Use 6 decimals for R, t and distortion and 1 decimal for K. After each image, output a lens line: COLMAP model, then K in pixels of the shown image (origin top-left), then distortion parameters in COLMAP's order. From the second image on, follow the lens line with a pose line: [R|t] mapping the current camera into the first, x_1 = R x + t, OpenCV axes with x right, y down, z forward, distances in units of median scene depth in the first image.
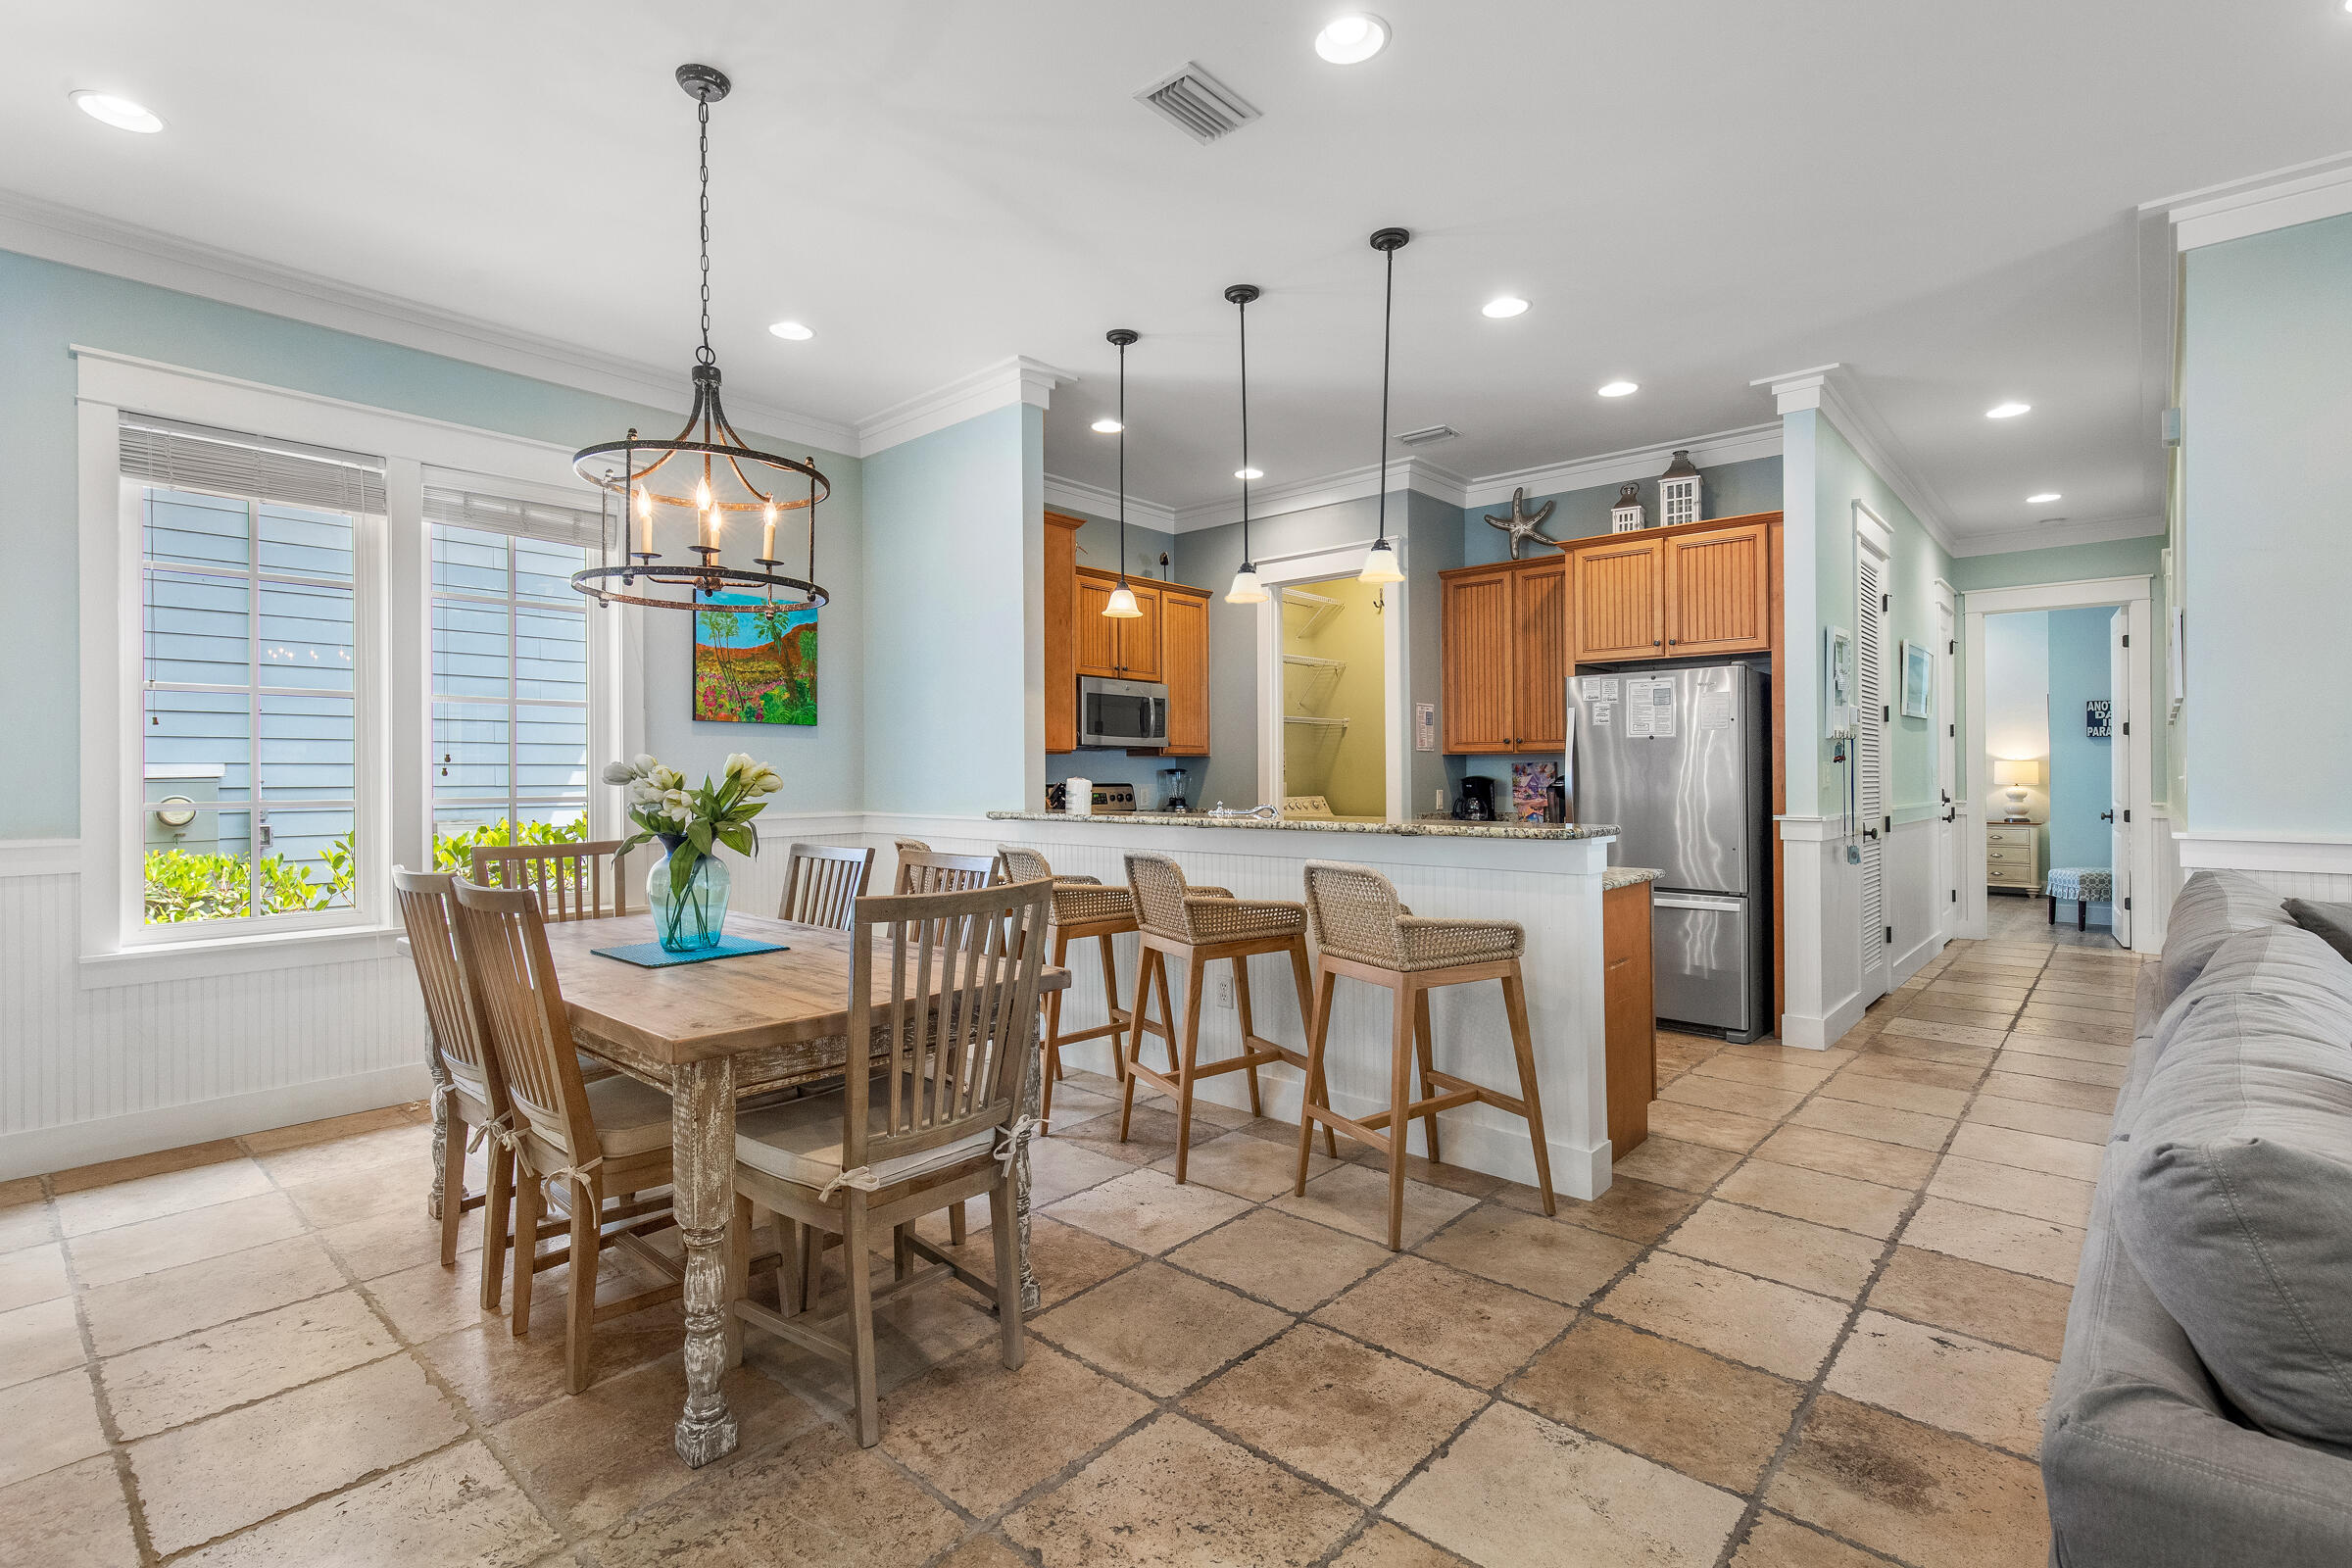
lens RADIAL K [[1093.0, 0, 1100.8], [0, 1093.0, 795.3], [0, 0, 1]] dist [0.010405, -0.000877]
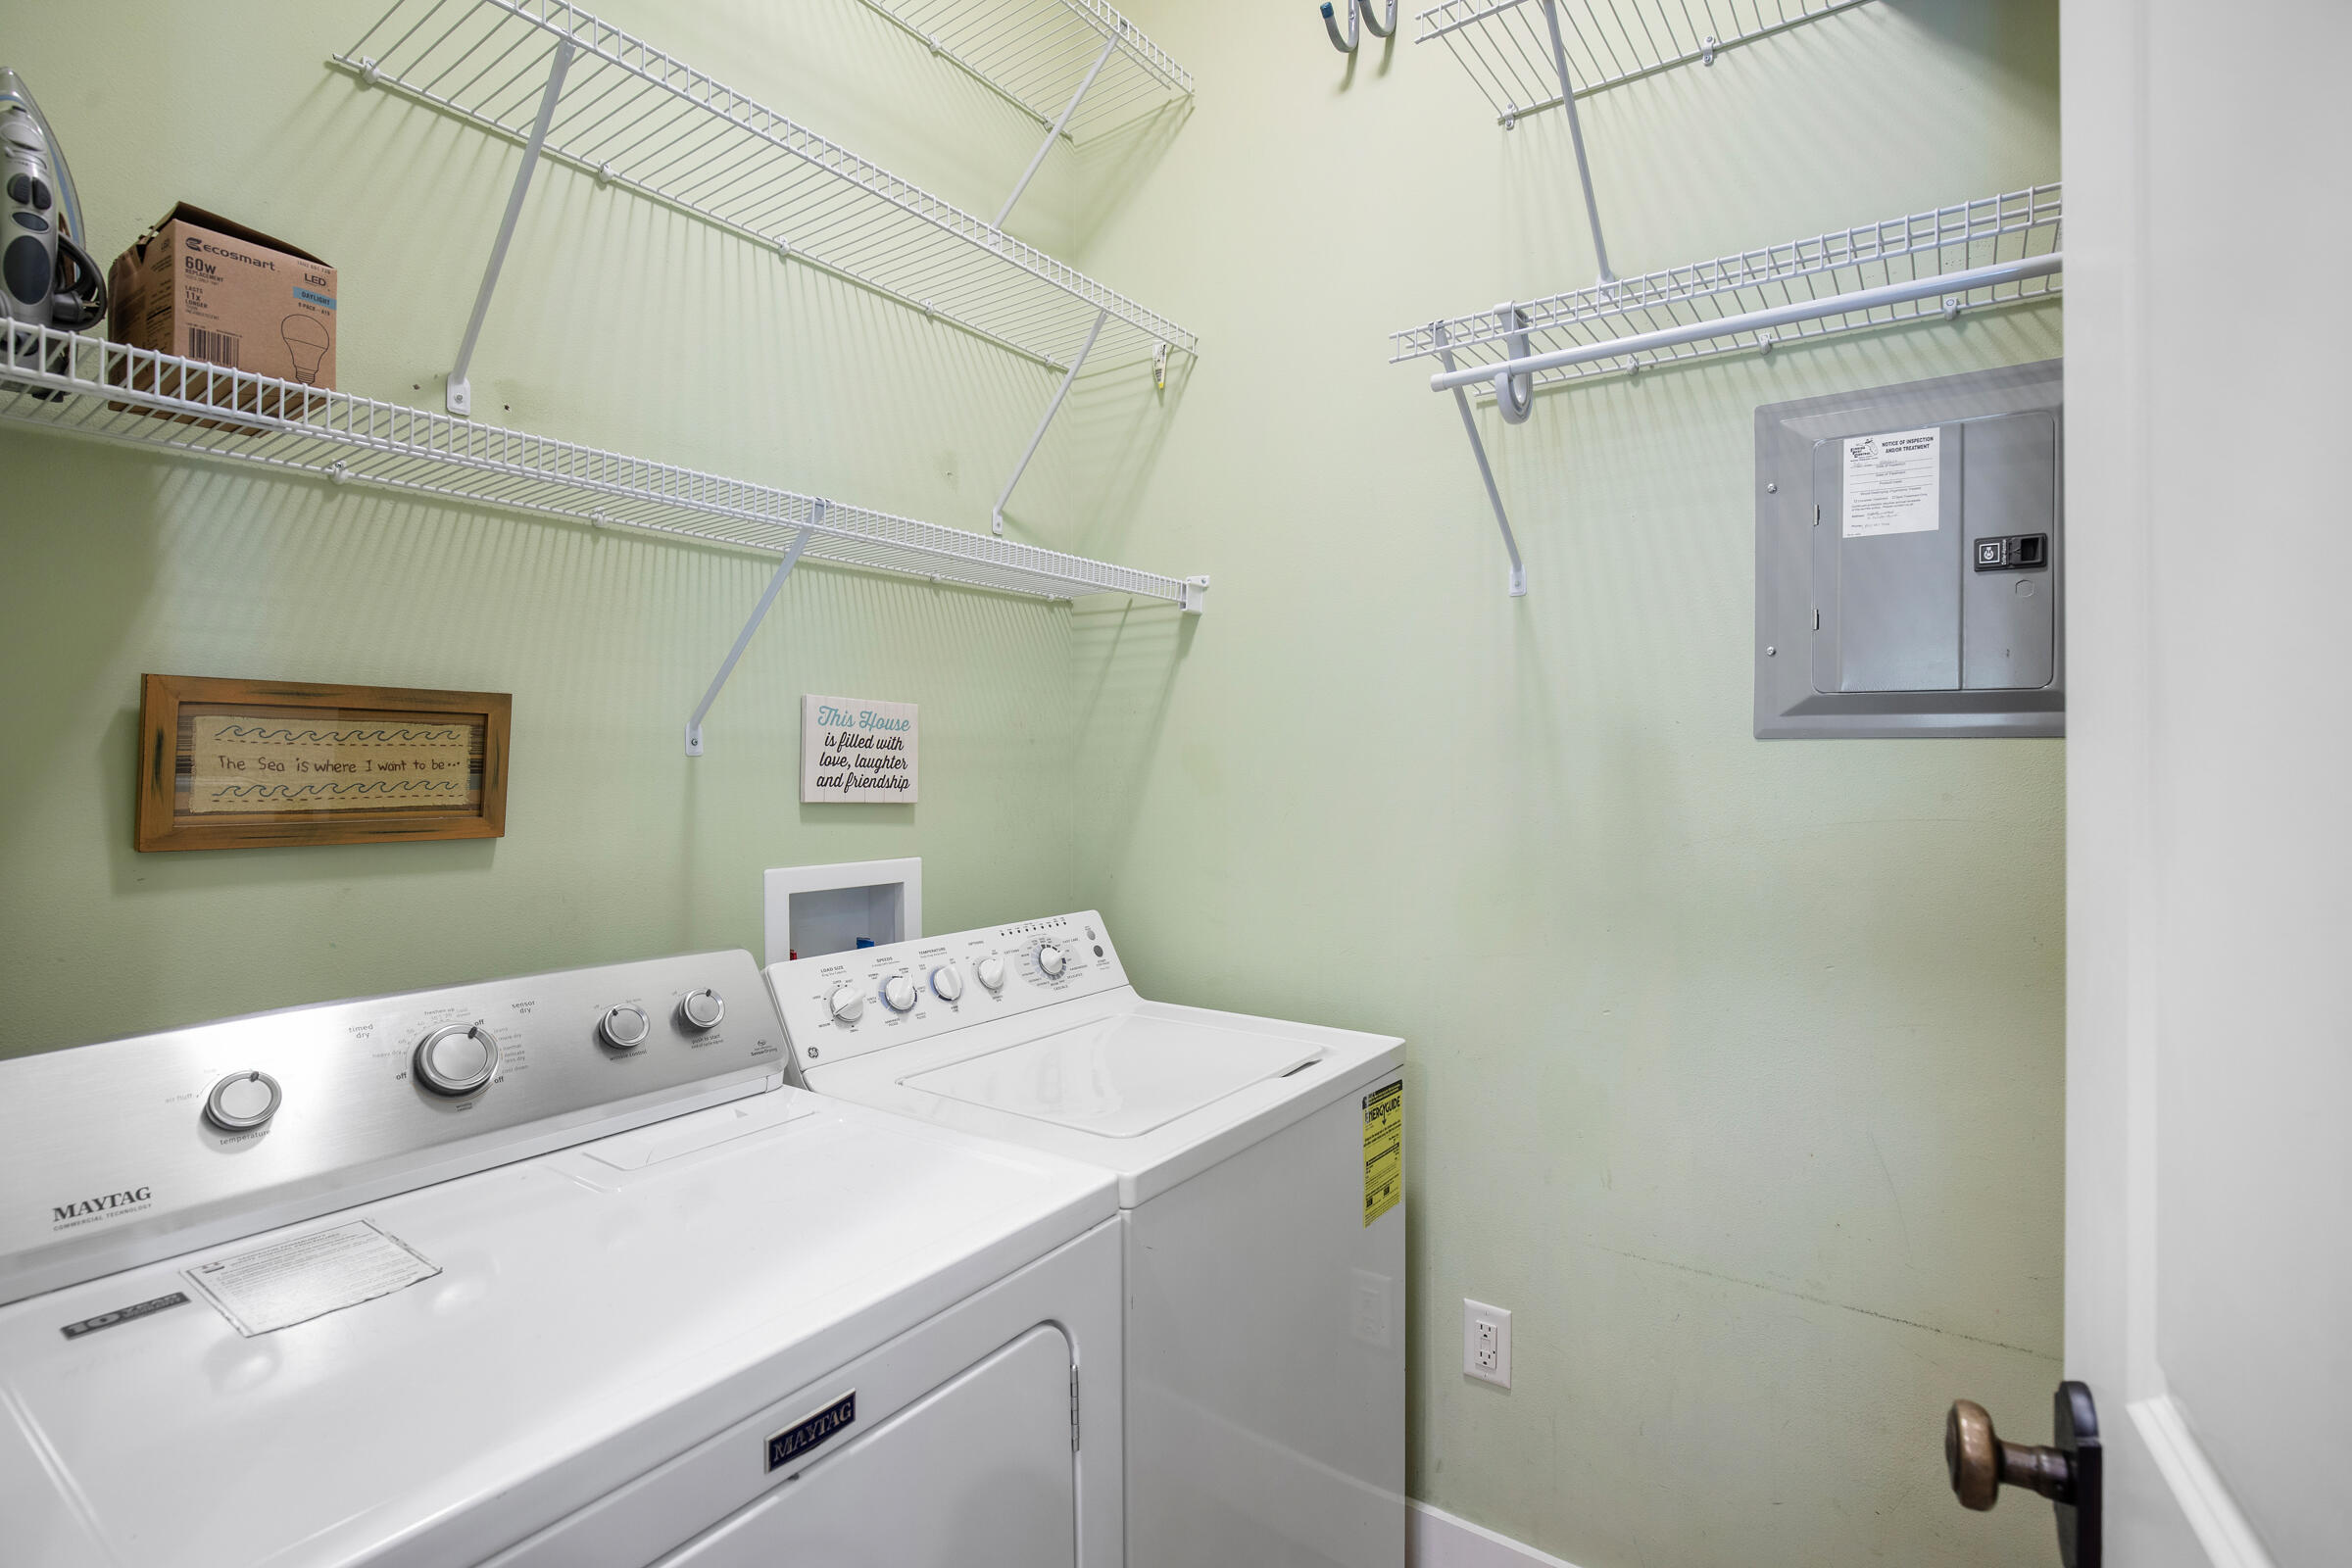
lens RADIAL K [[1099.4, 0, 1176.0], [0, 1099.4, 784.0], [0, 0, 1]] dist [0.001945, -0.000044]
pose [[0.991015, 0.000890, 0.133746, 0.296923], [-0.001589, 0.999986, 0.005116, -0.043002], [-0.133740, -0.005282, 0.991002, 1.210987]]
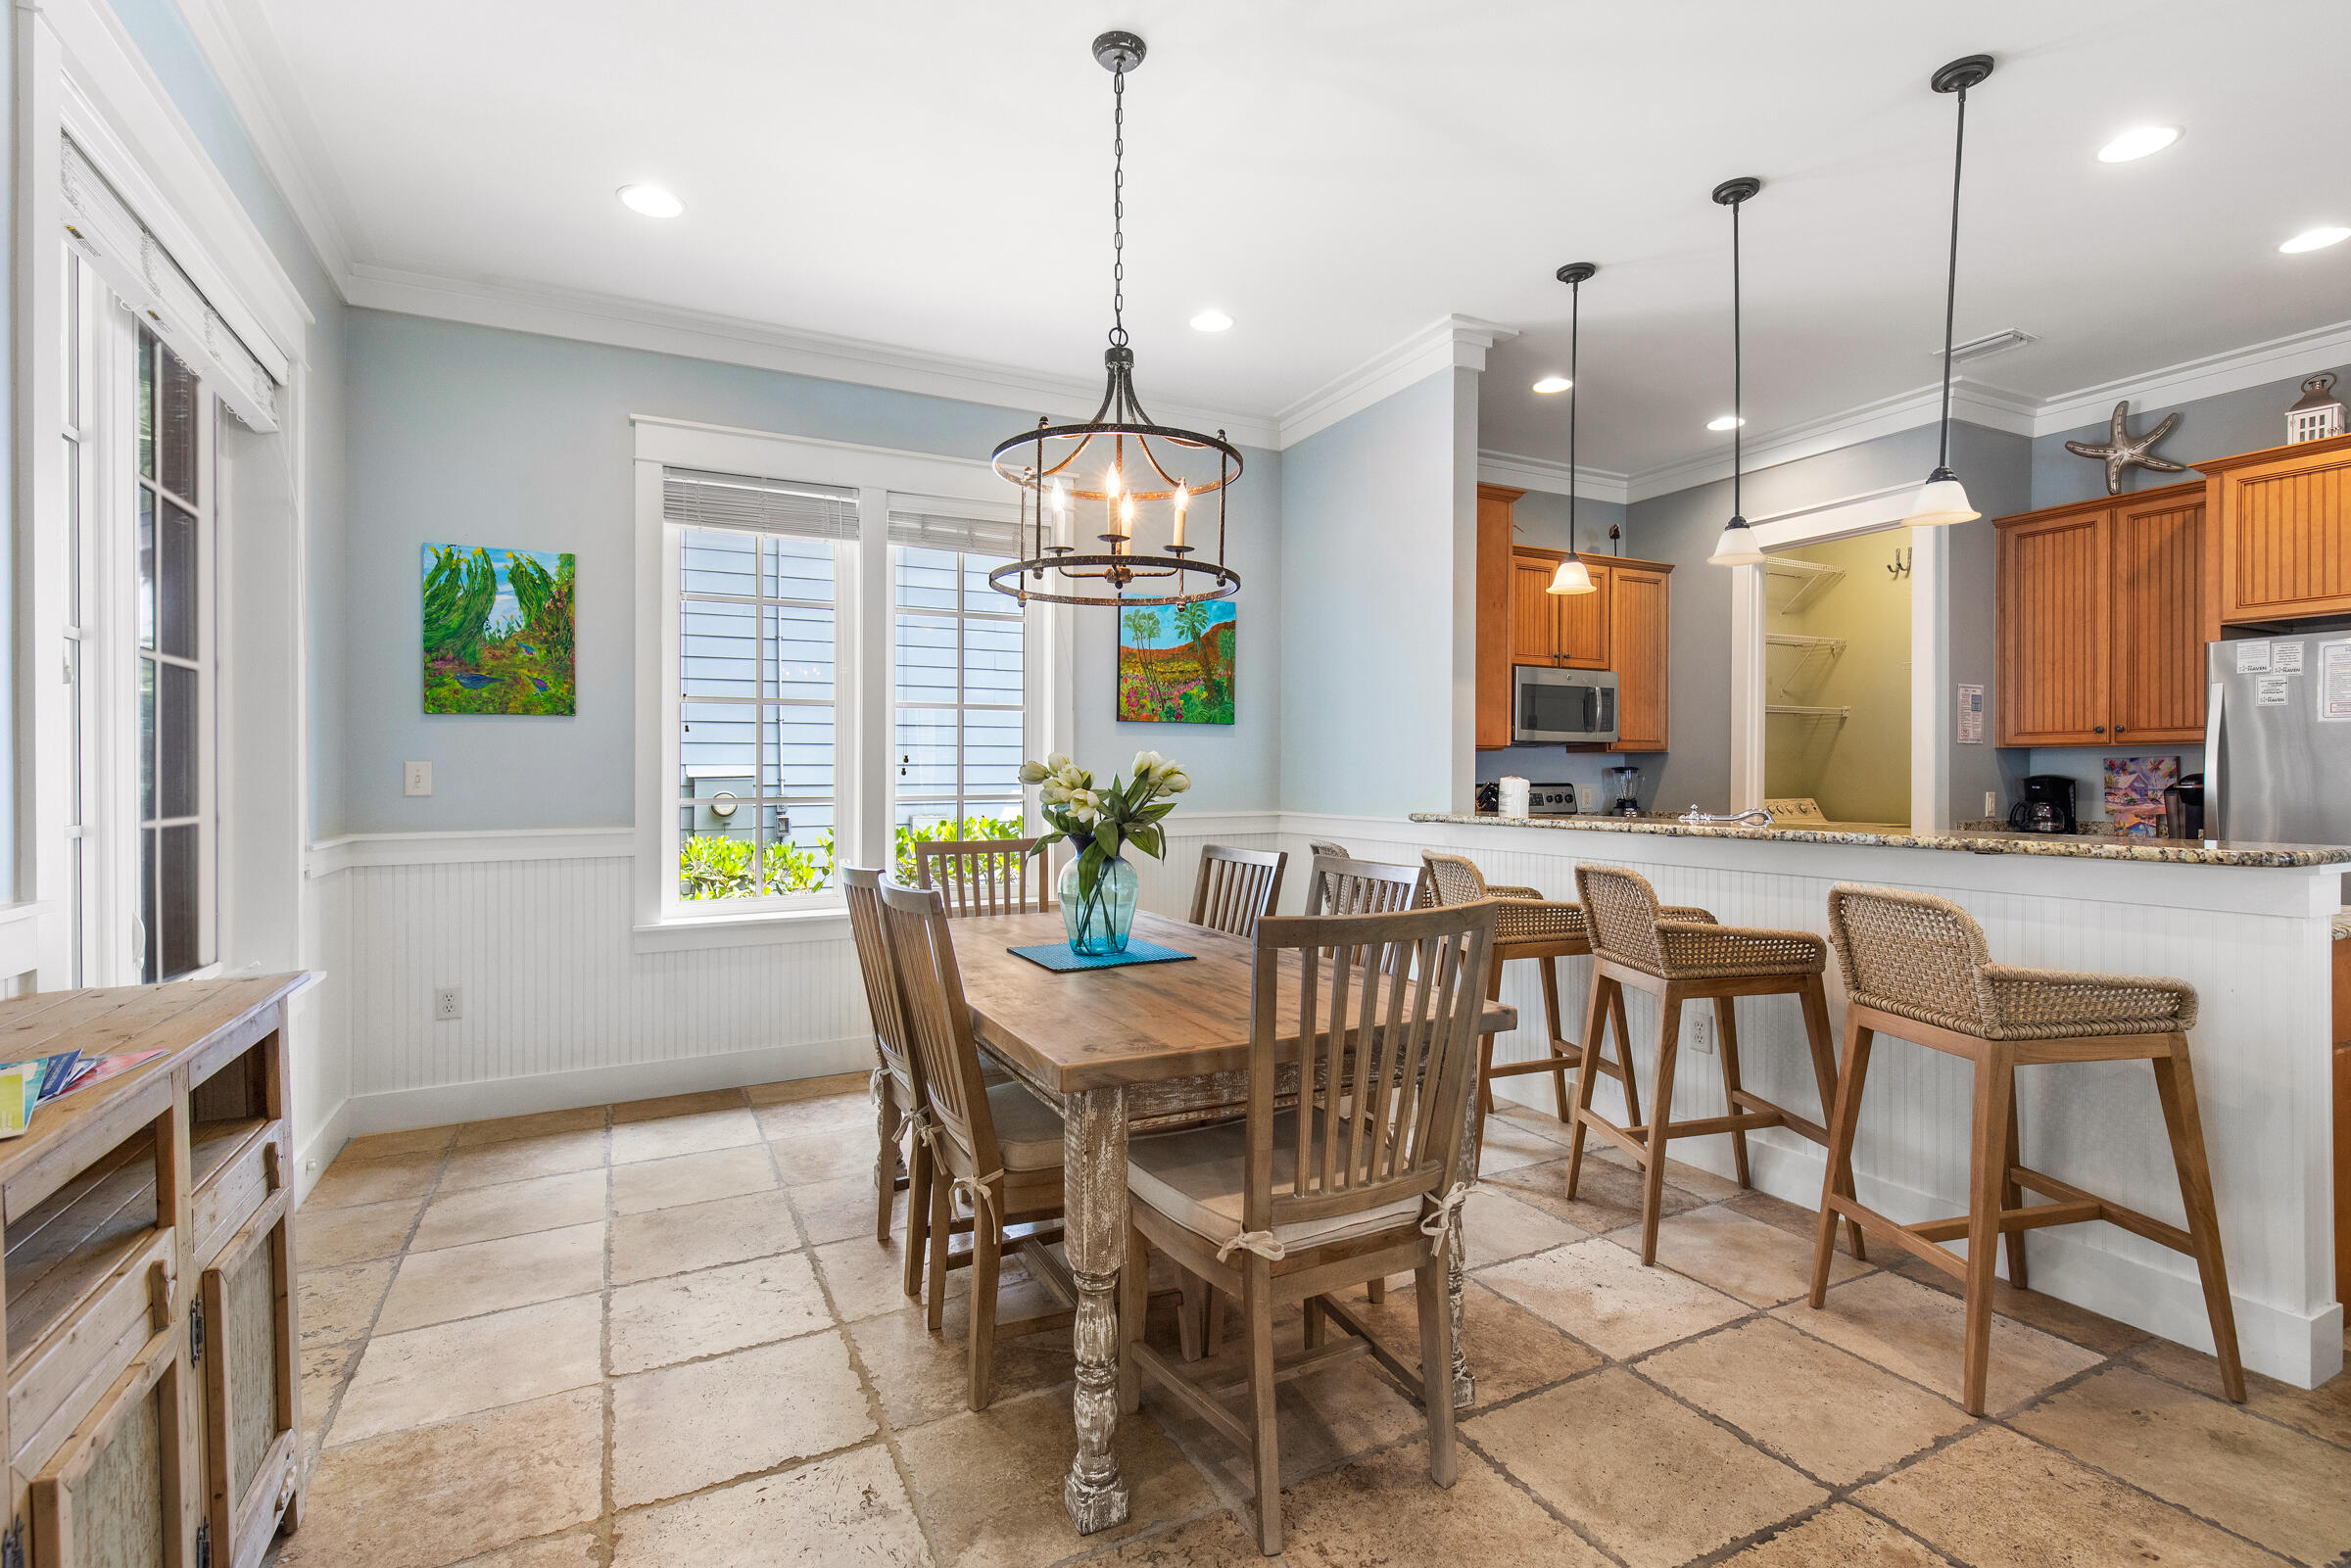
lens RADIAL K [[1049.8, 0, 1144.6], [0, 1049.8, 806.2], [0, 0, 1]] dist [0.009073, -0.000916]
pose [[0.940511, 0.010446, -0.339604, -0.012059], [-0.006367, 0.999894, 0.013123, -0.001260], [0.339705, -0.010180, 0.940477, 0.078353]]
